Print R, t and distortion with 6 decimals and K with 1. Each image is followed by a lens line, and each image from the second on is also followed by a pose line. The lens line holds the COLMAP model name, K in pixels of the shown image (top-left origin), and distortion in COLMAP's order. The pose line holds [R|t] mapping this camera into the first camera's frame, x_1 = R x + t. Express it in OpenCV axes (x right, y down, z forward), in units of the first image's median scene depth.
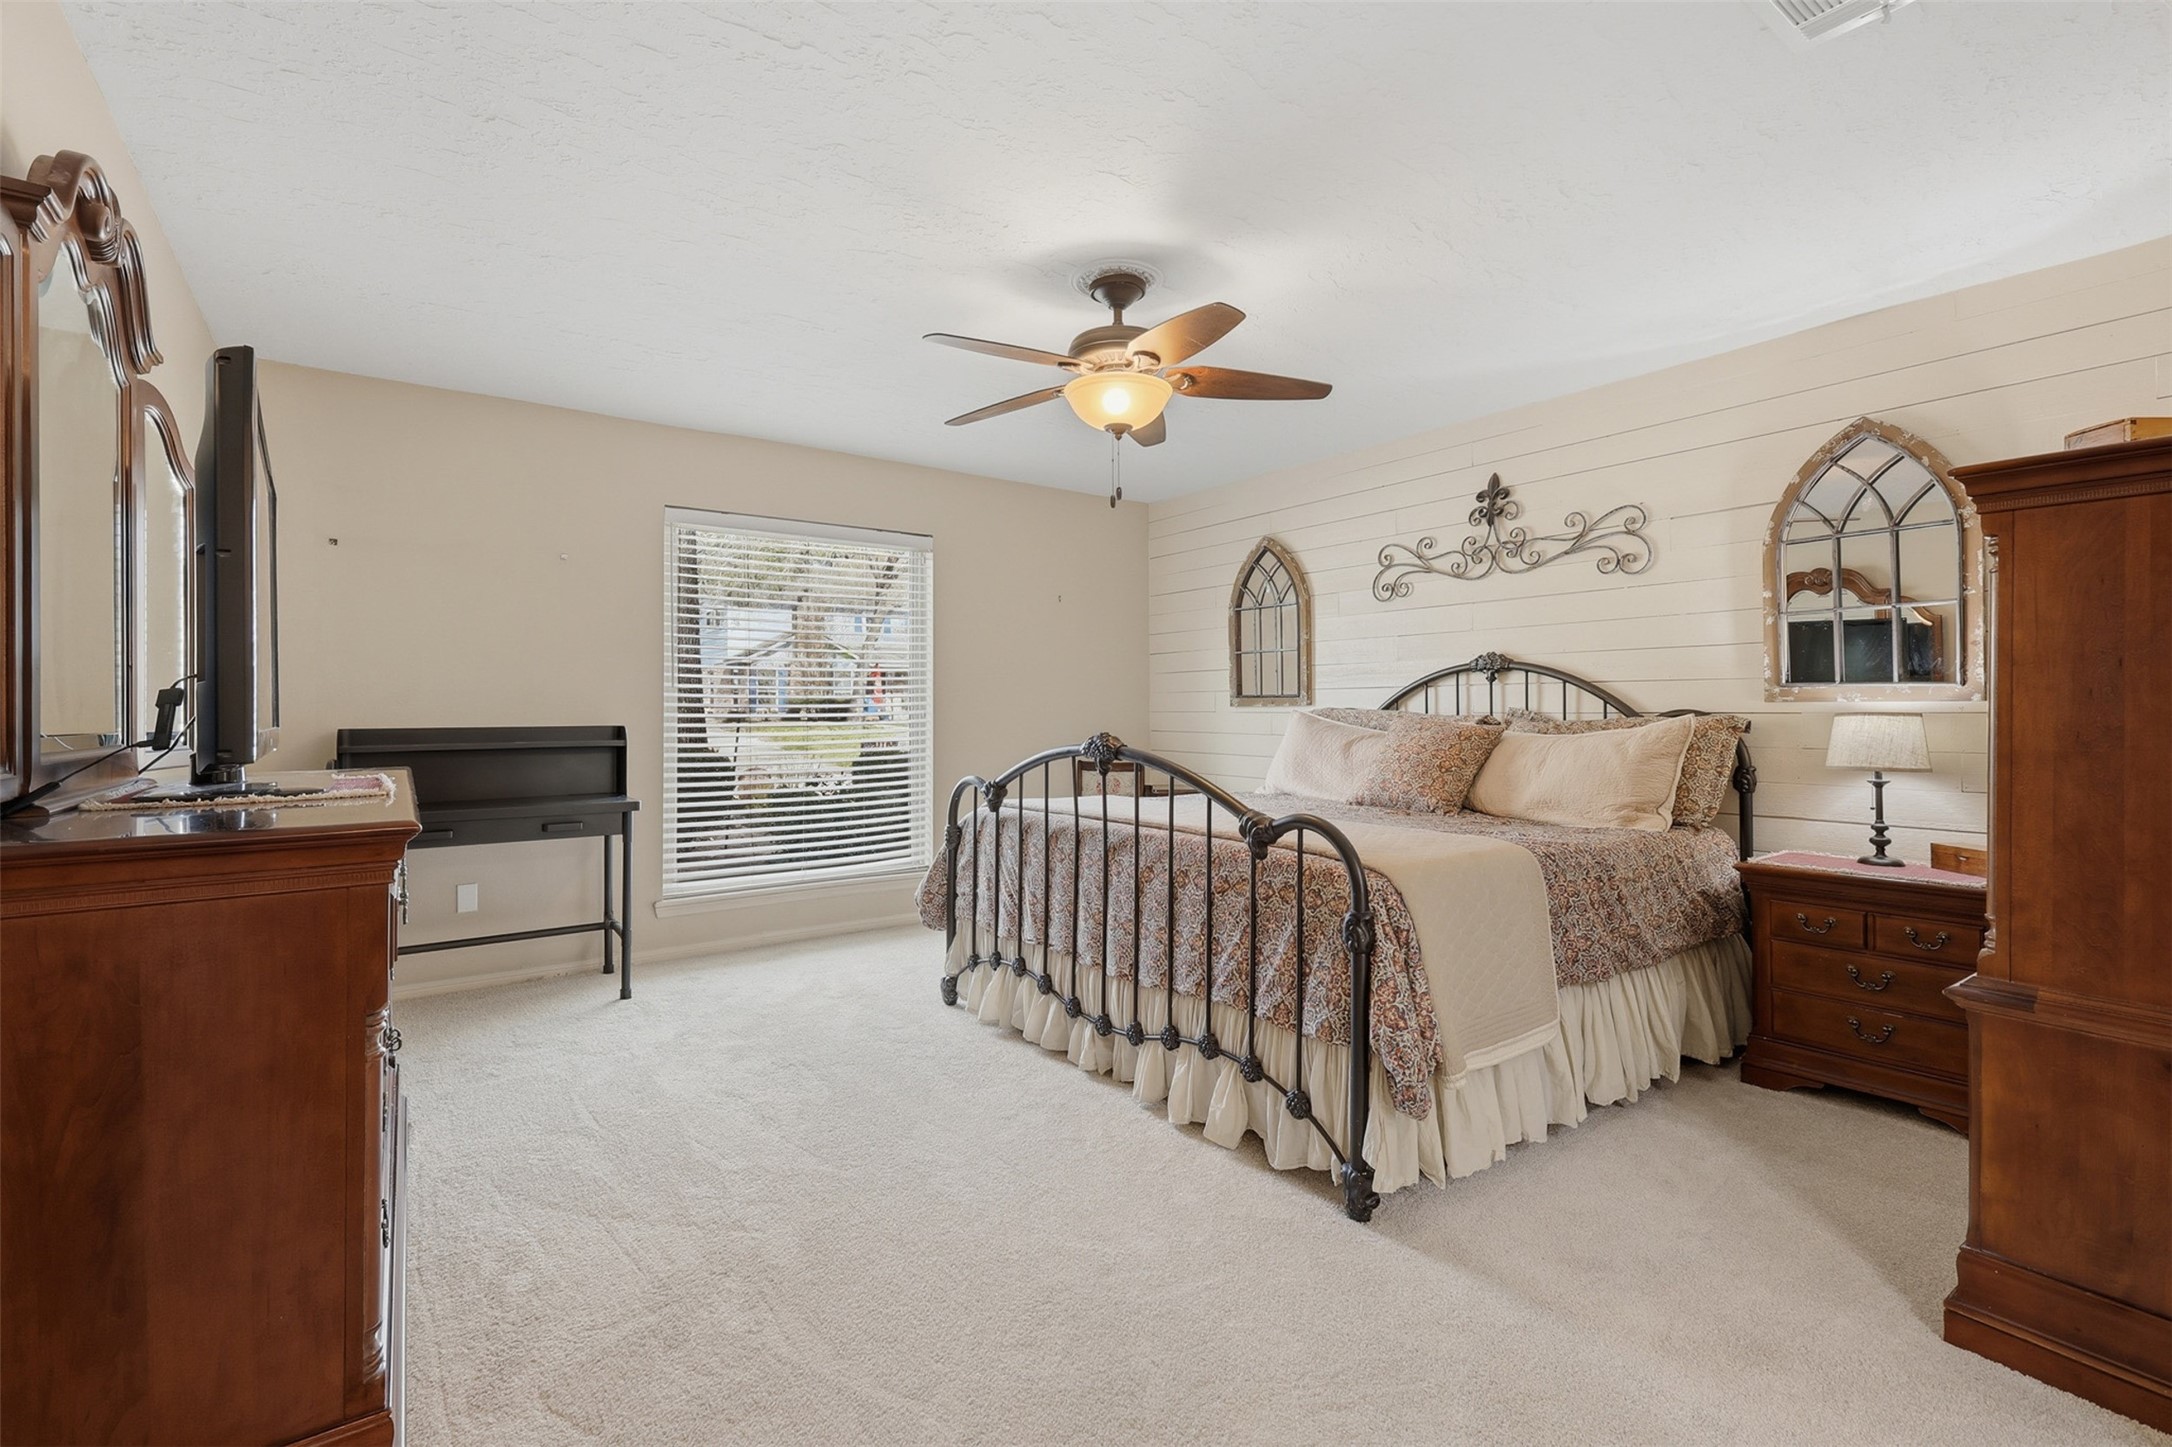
lens RADIAL K [[956.0, 0, 1083.4], [0, 956.0, 732.1], [0, 0, 1]] dist [0.001949, 0.000217]
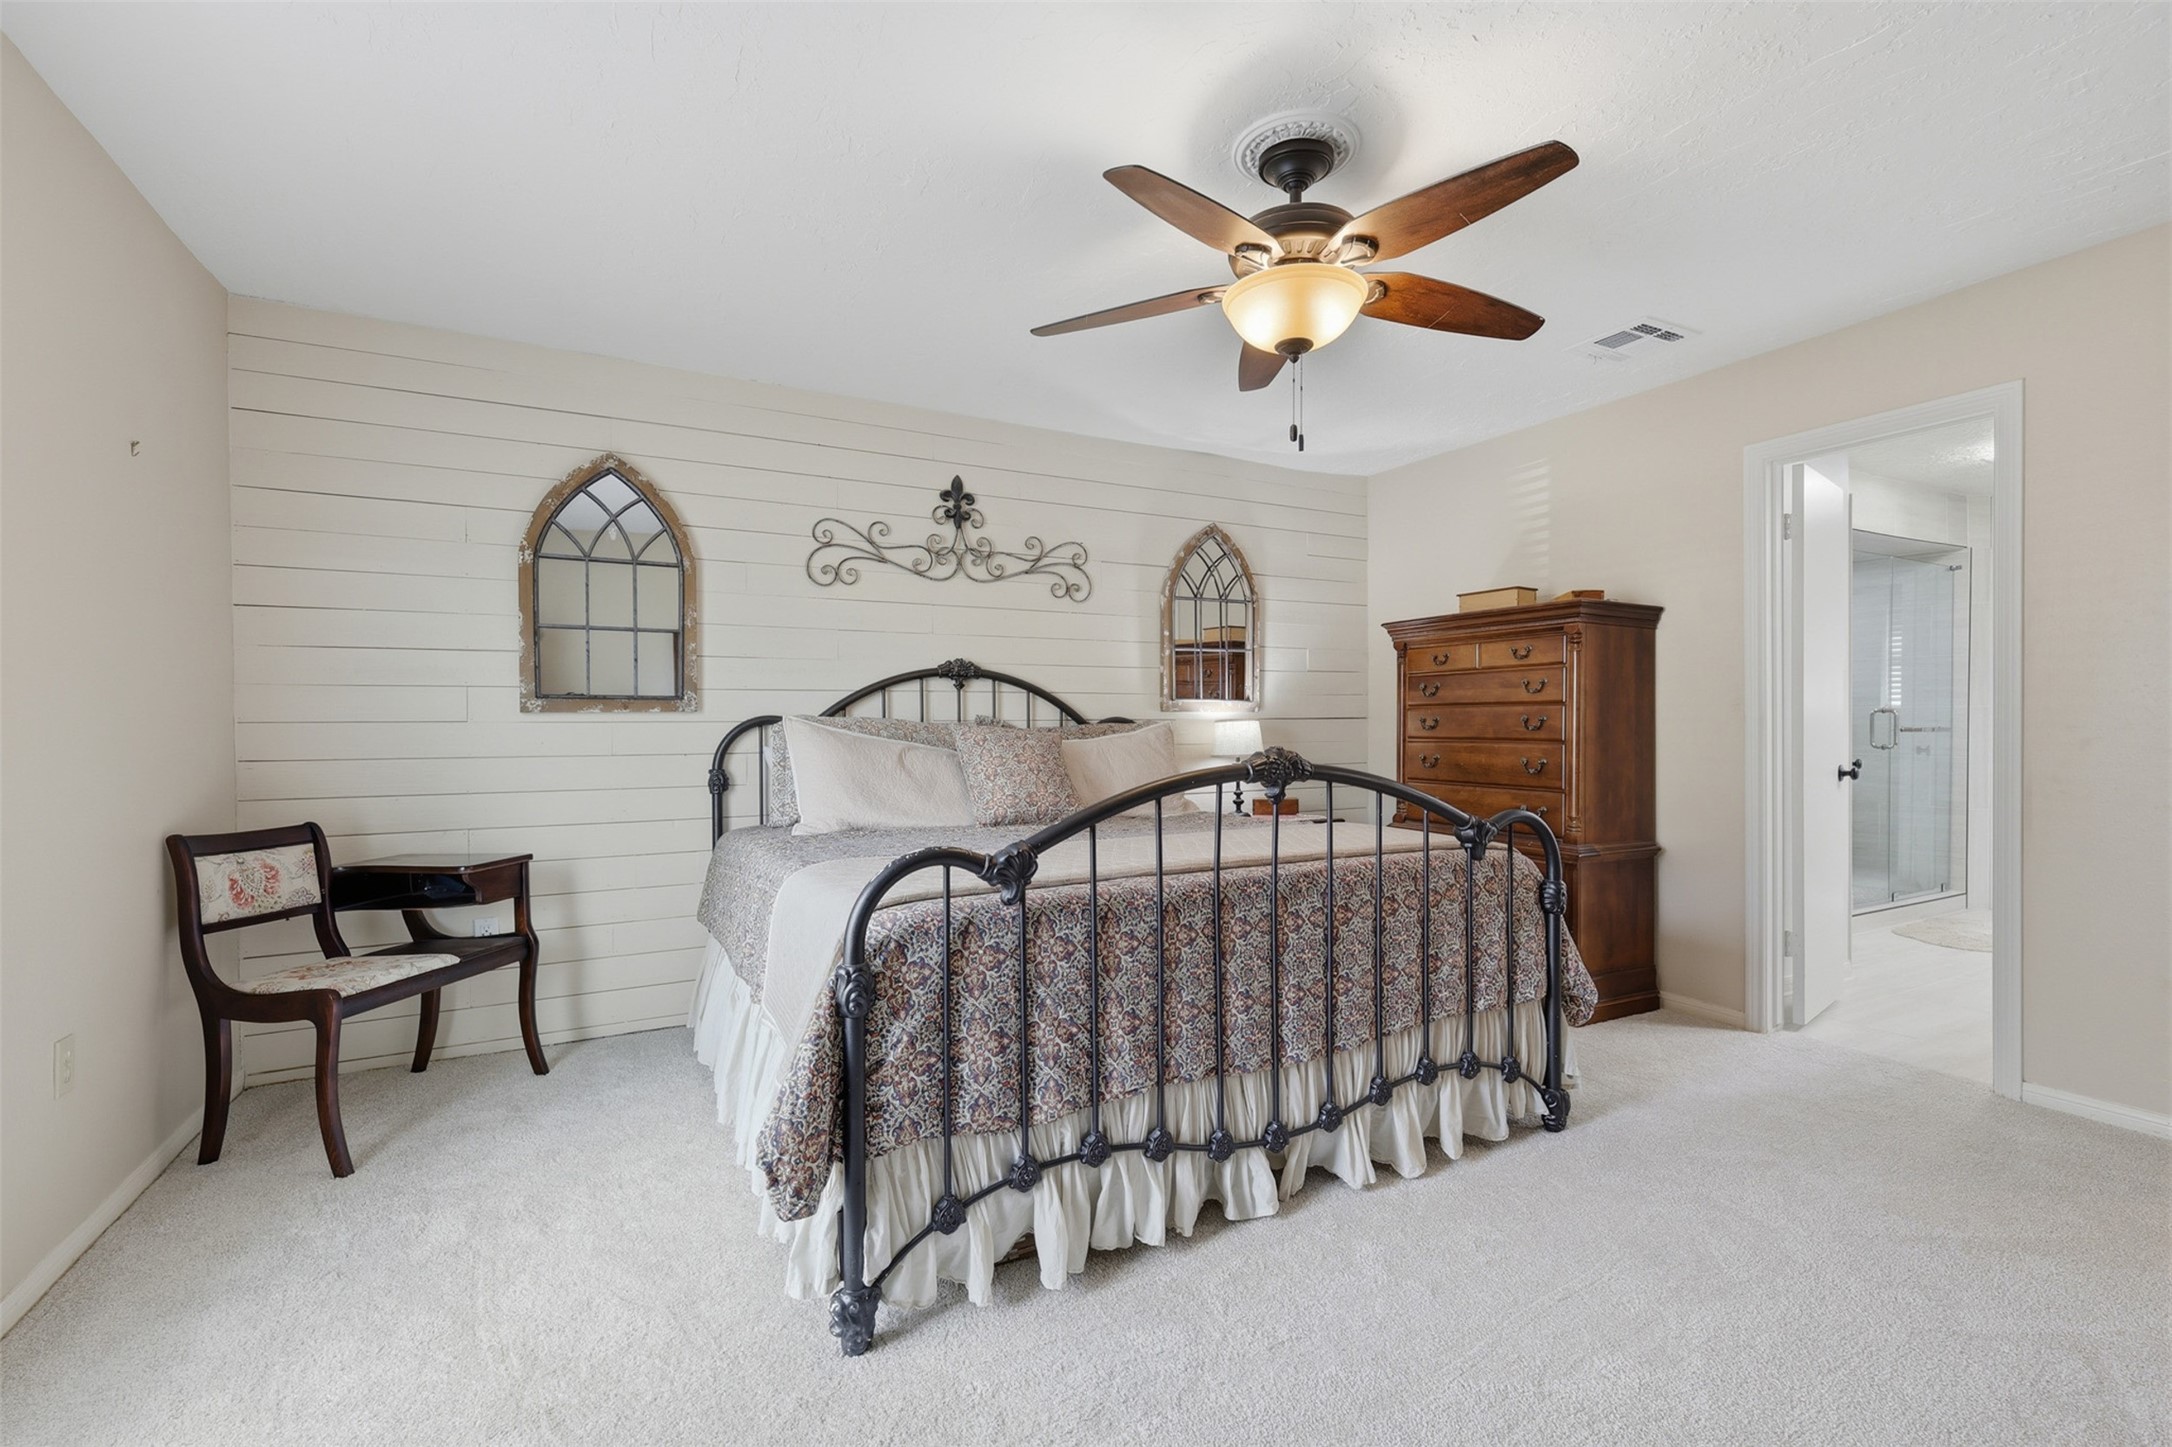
lens RADIAL K [[942.4, 0, 1092.1], [0, 942.4, 740.8], [0, 0, 1]] dist [0.000530, -0.000118]
pose [[0.145766, -0.022809, 0.989056, -0.527672], [0.022953, 0.999543, 0.019668, -0.015608], [-0.989053, 0.019835, 0.146223, 0.752528]]
